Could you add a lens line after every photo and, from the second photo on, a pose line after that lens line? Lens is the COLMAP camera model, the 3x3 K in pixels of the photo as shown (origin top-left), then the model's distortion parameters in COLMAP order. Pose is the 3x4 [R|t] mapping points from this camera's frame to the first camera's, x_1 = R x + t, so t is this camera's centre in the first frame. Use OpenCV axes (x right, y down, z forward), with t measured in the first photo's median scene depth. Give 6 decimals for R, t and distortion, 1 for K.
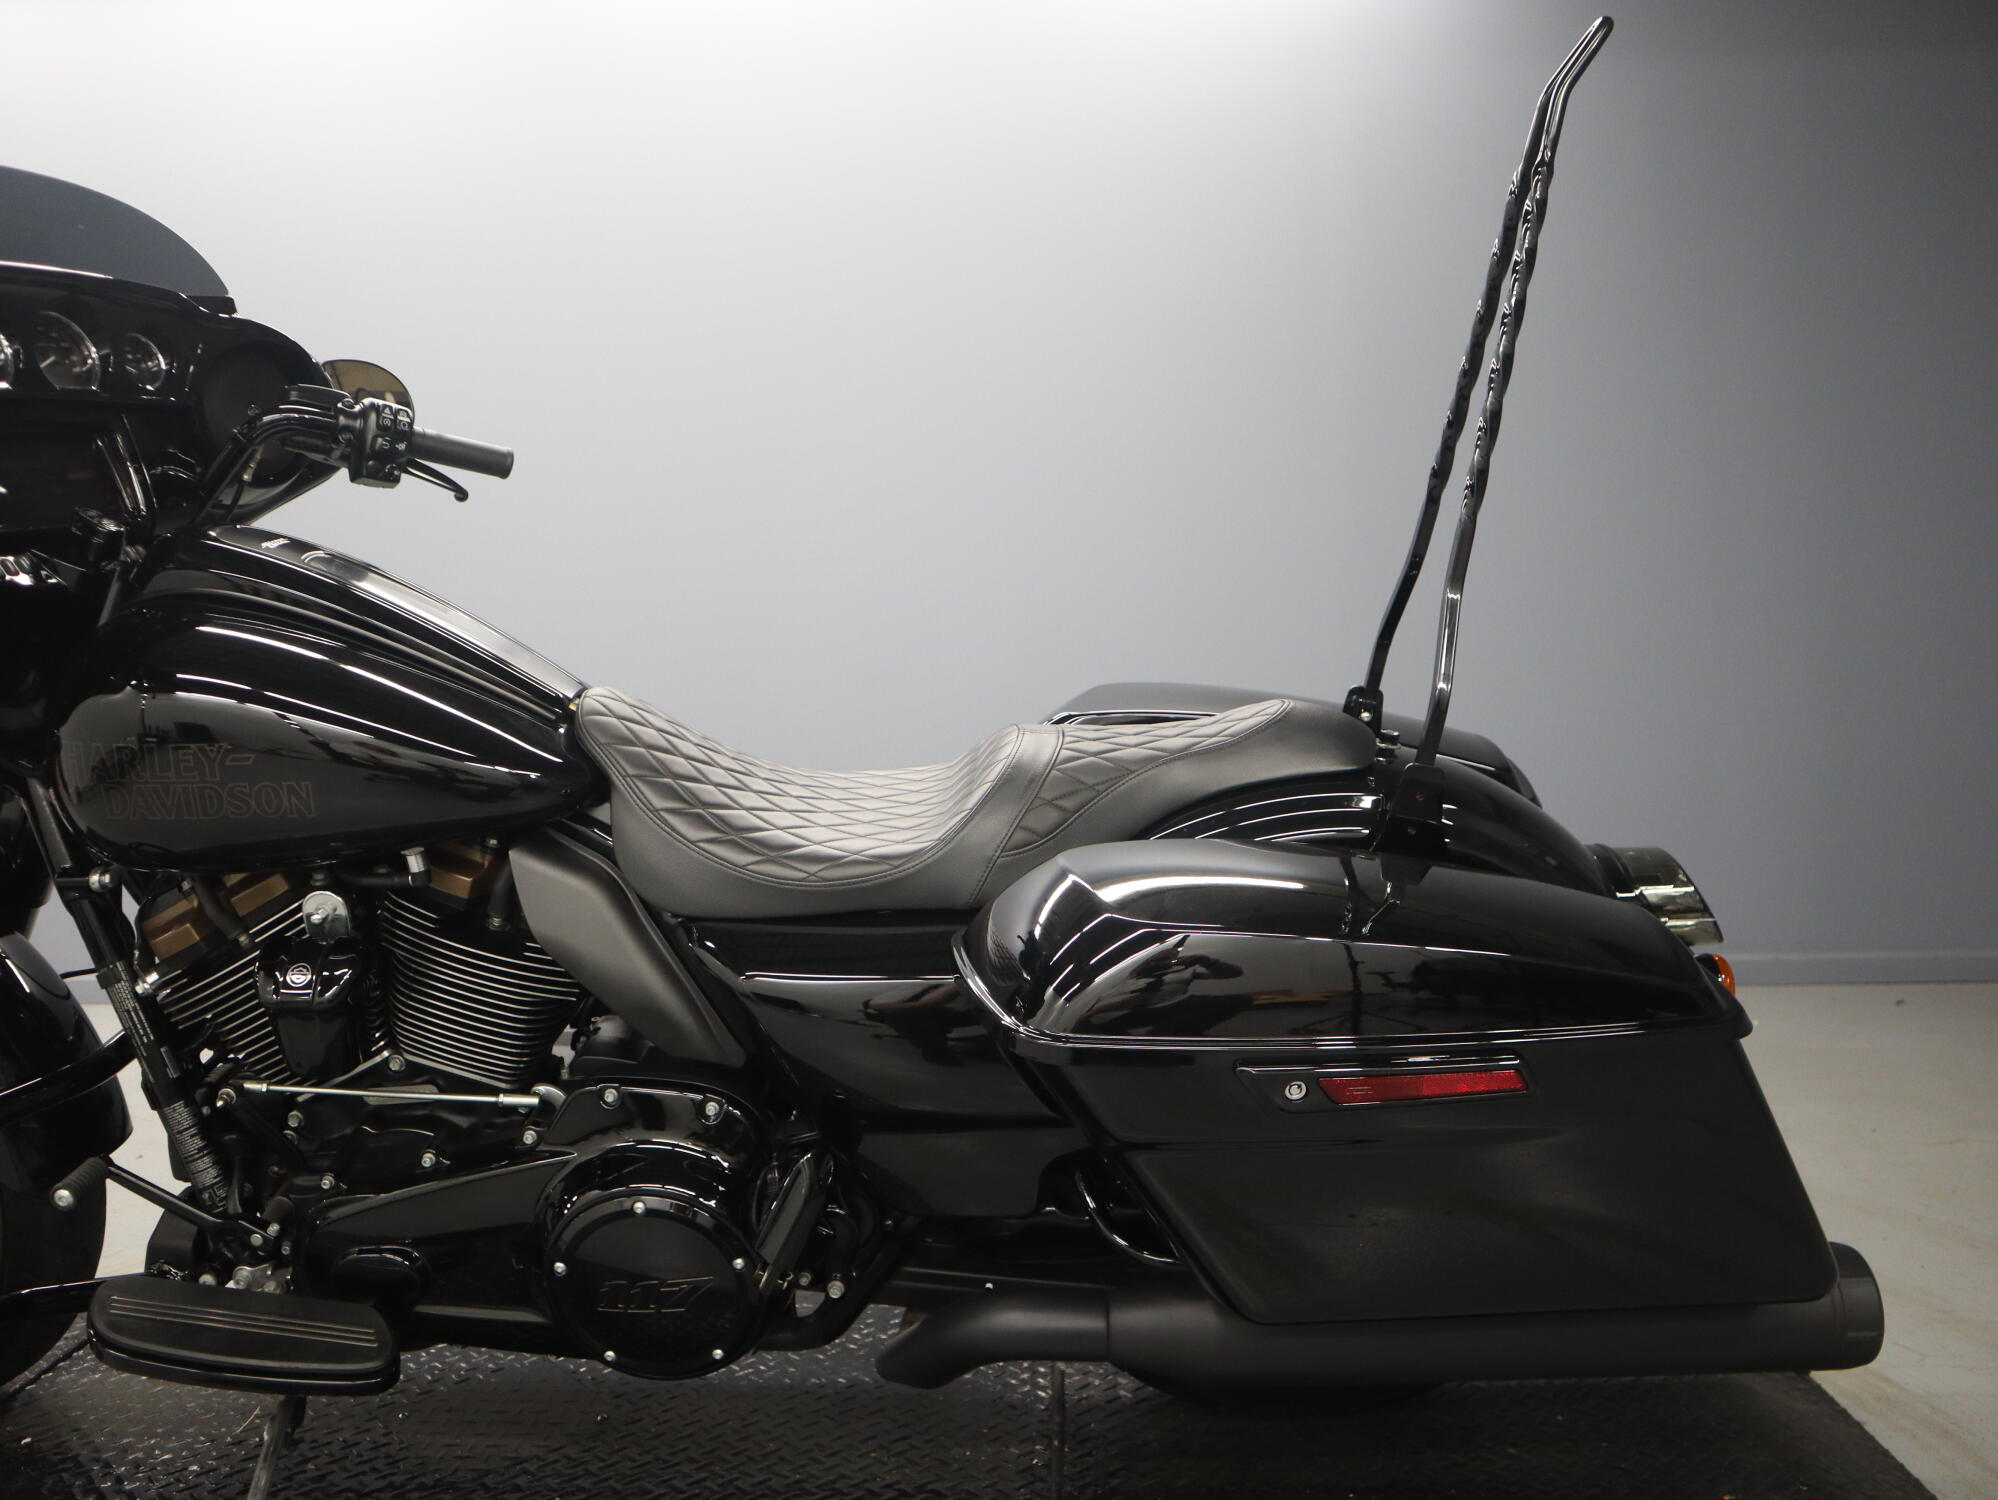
lens RADIAL K [[1525.8, 0, 998.0], [0, 1525.8, 756.9], [0, 0, 1]] dist [-0.122538, 0.071997]
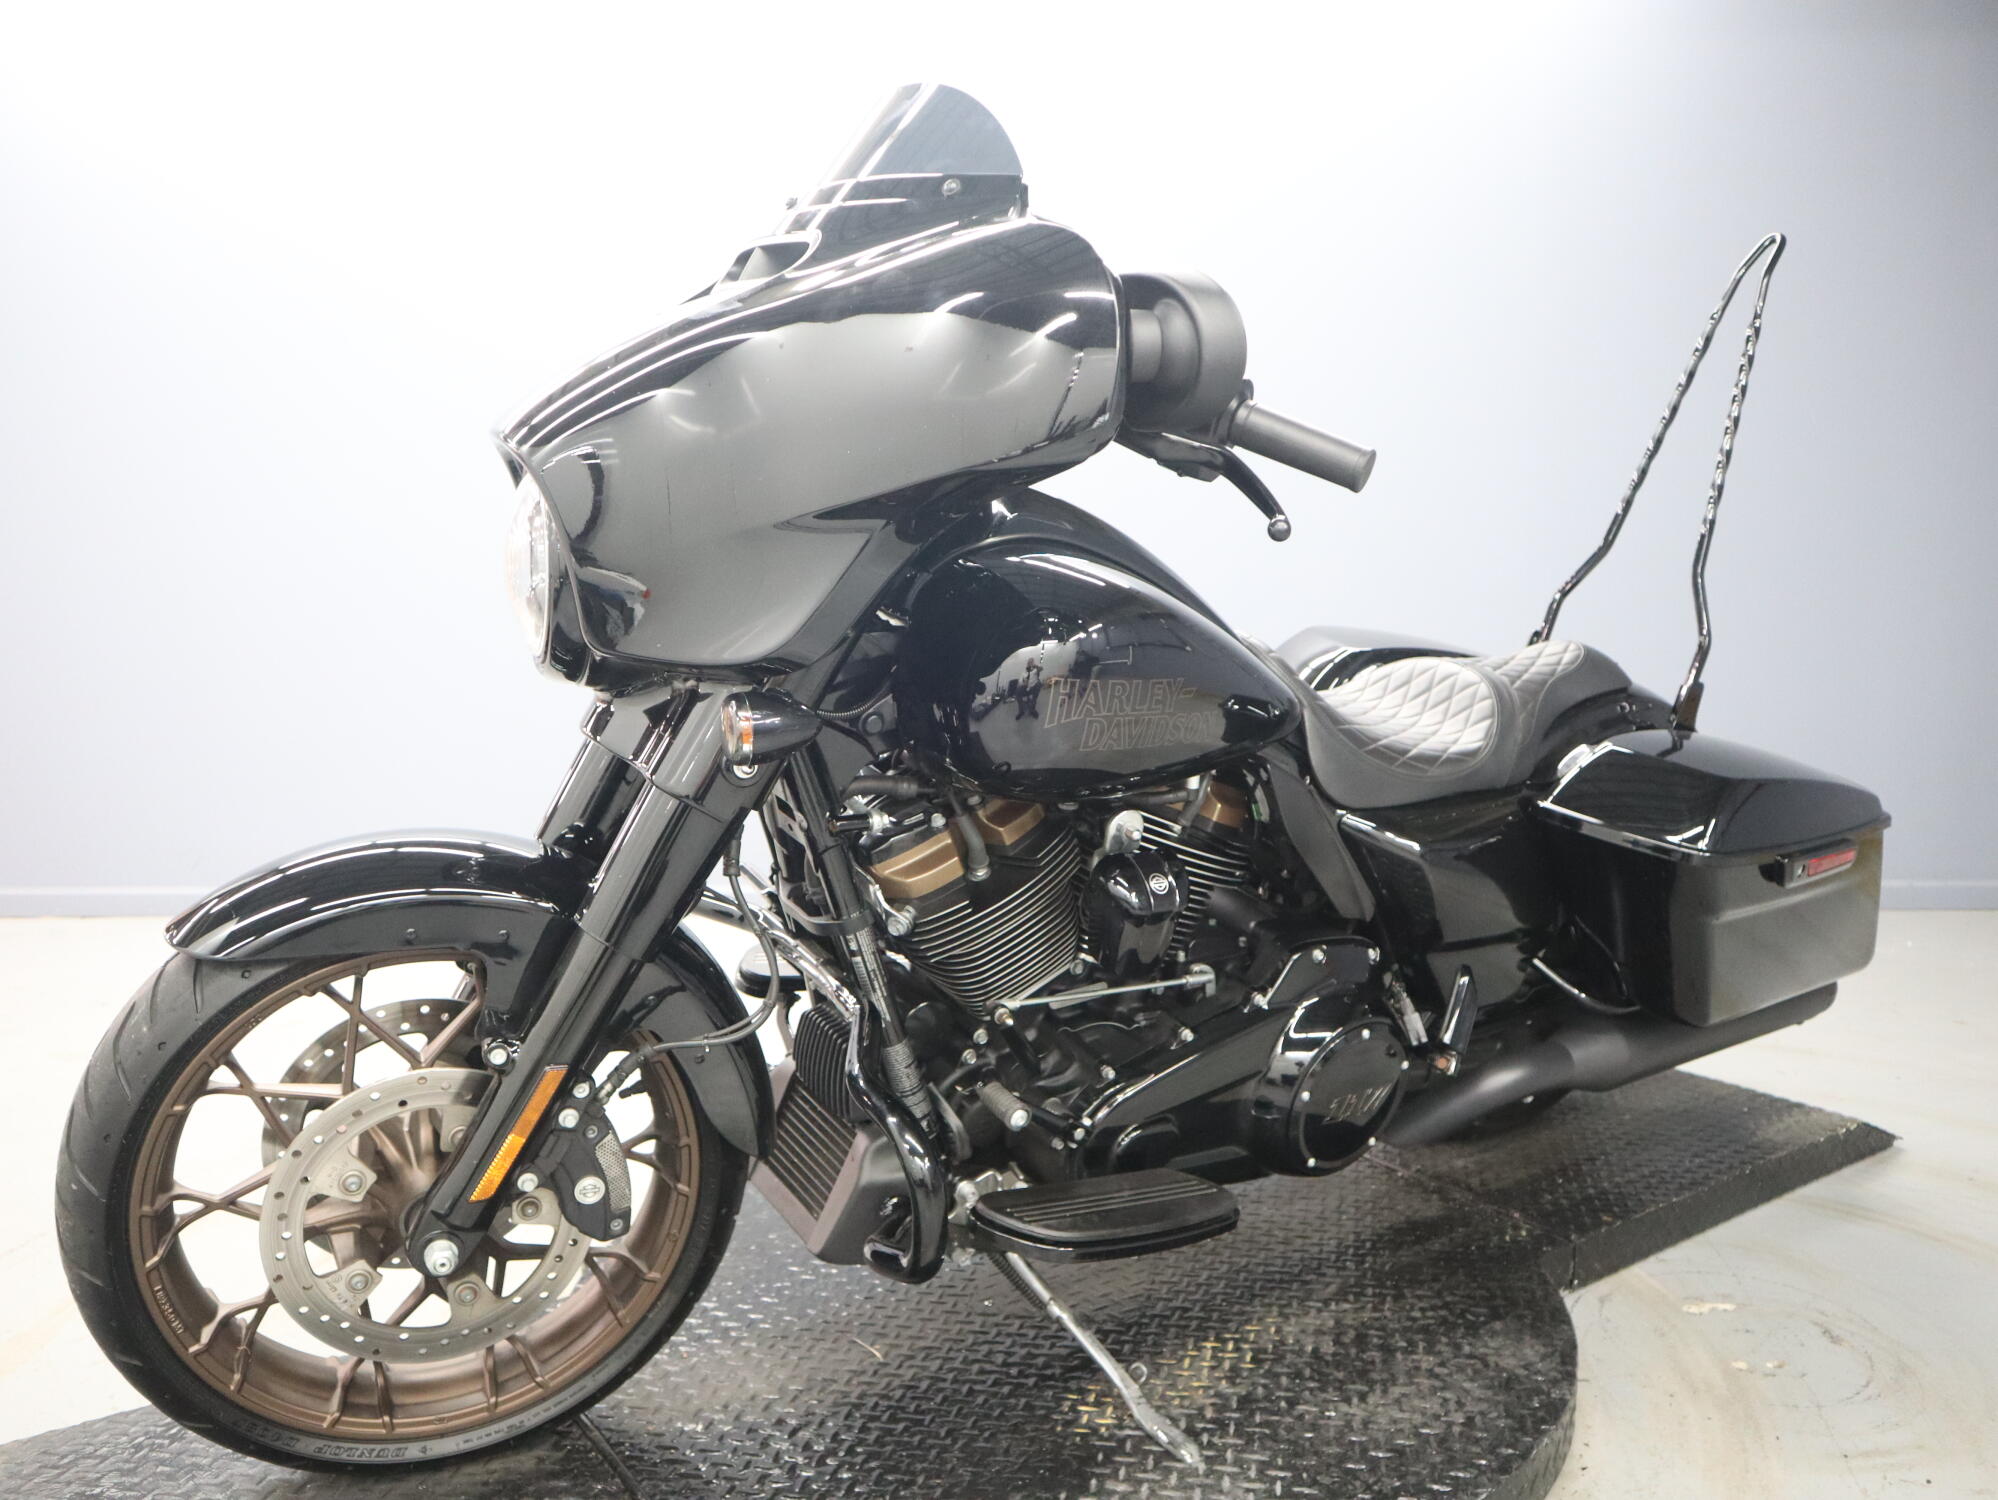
lens RADIAL K [[1615.4, 0, 999.0], [0, 1615.4, 750.0], [0, 0, 1]] dist [-0.157133, 0.144412]
pose [[0.794540, -0.043274, 0.605668, -1.229852], [0.013168, 0.998451, 0.054063, -0.022160], [-0.607069, -0.034980, 0.793879, 0.097505]]
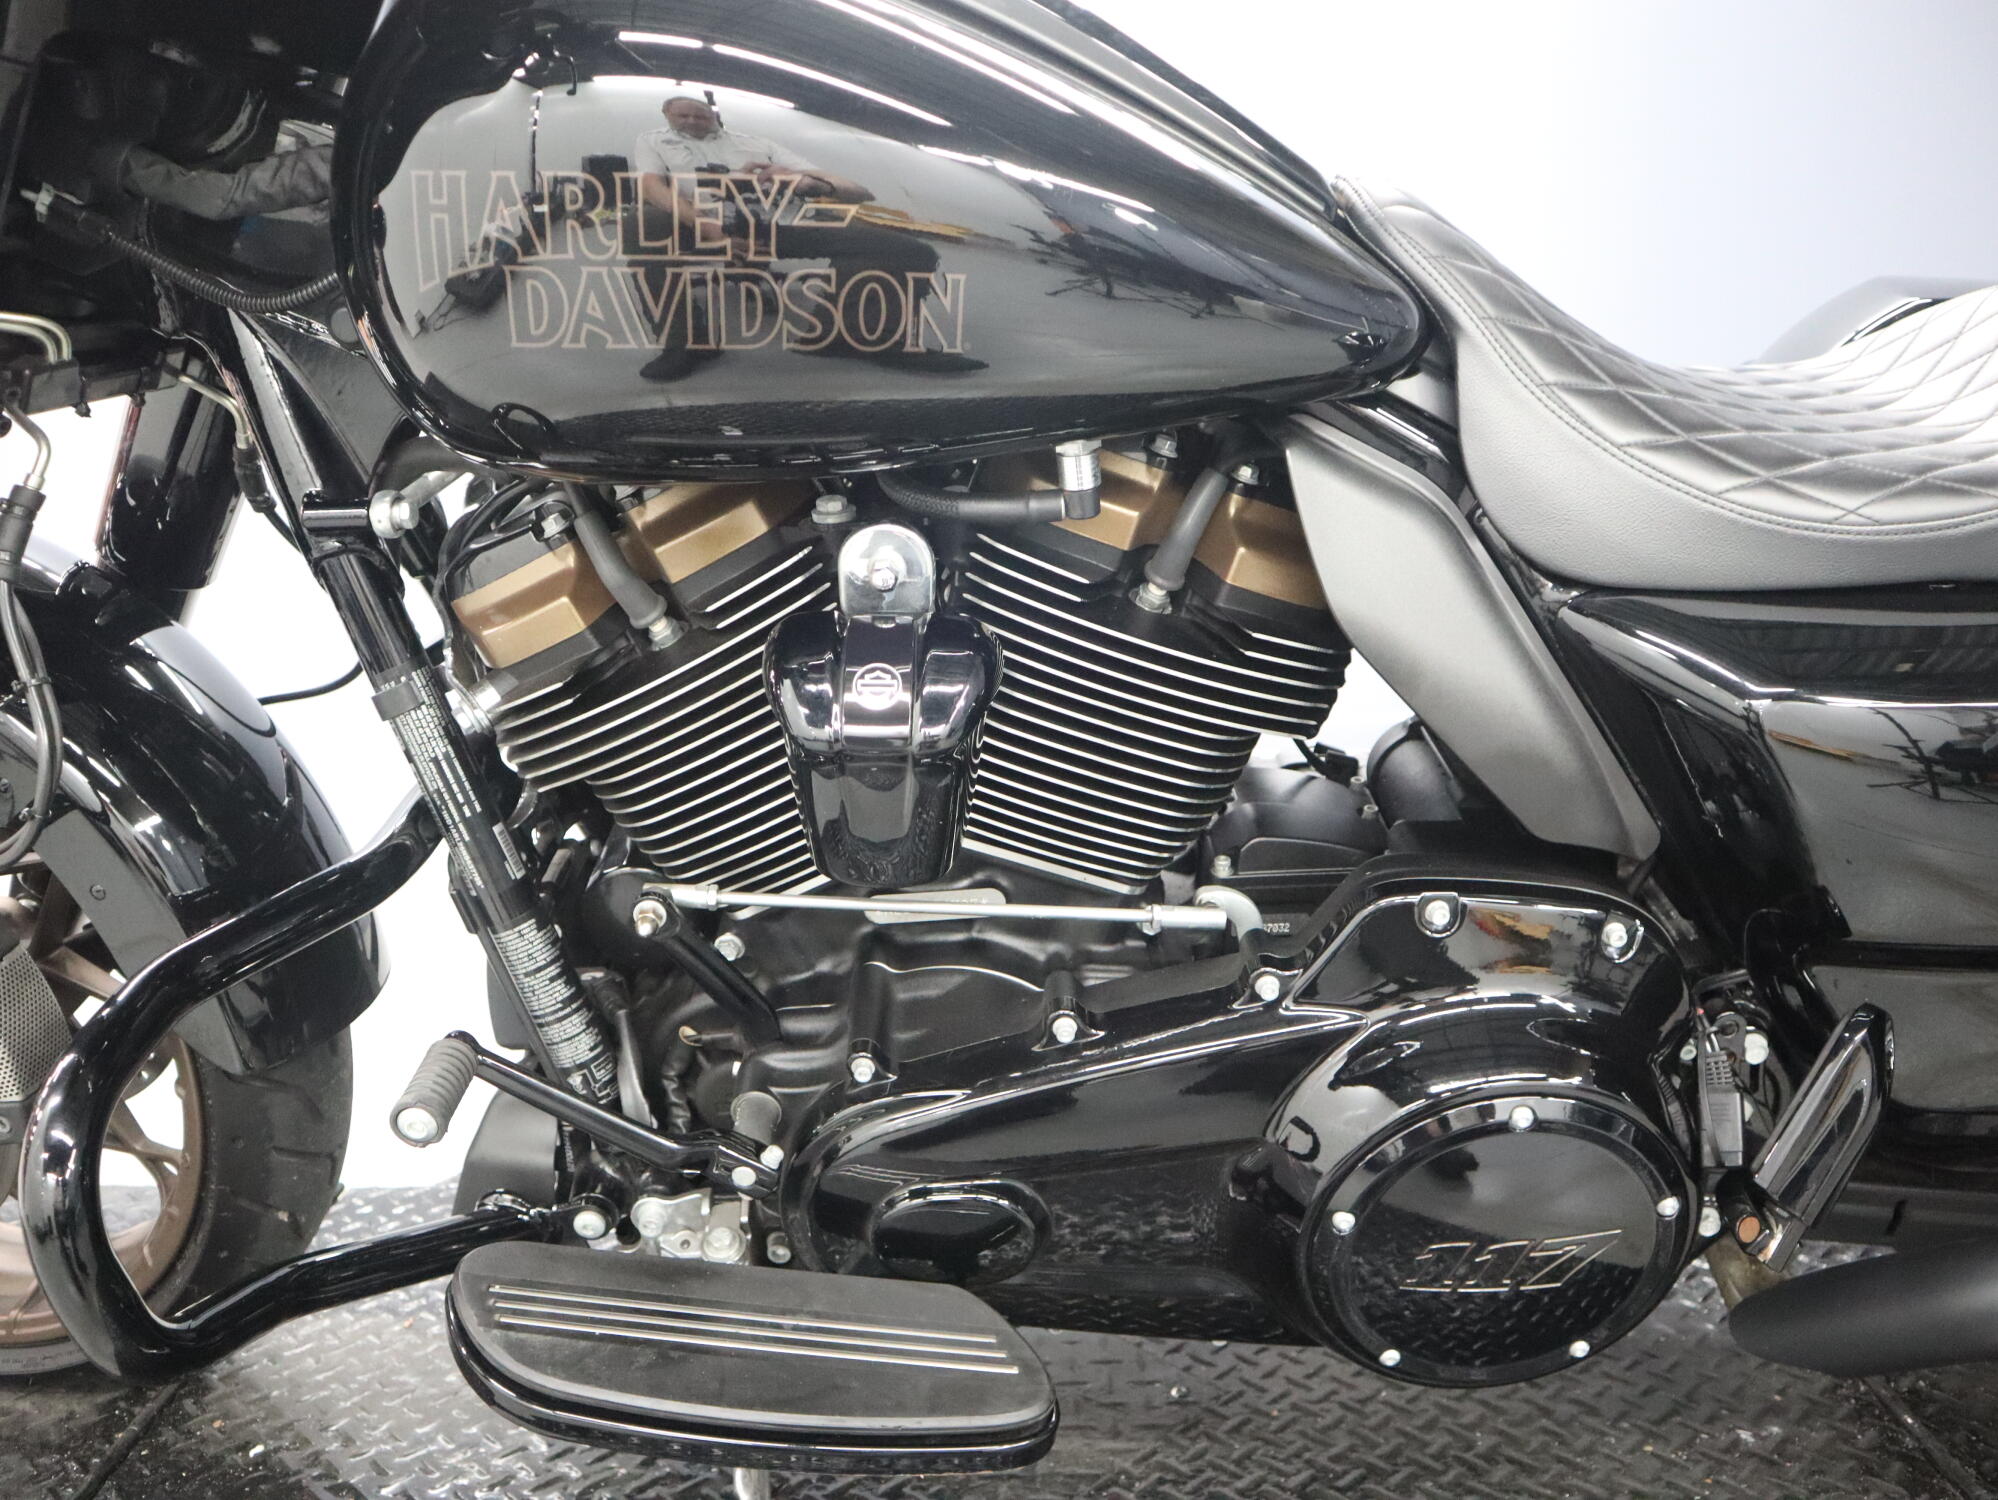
lens RADIAL K [[1525.8, 0, 998.0], [0, 1525.8, 756.9], [0, 0, 1]] dist [-0.122538, 0.071997]
pose [[0.998793, 0.013669, 0.047177, -0.428022], [-0.020851, 0.987651, 0.155278, 0.084364], [-0.044472, -0.156074, 0.986744, 0.460389]]
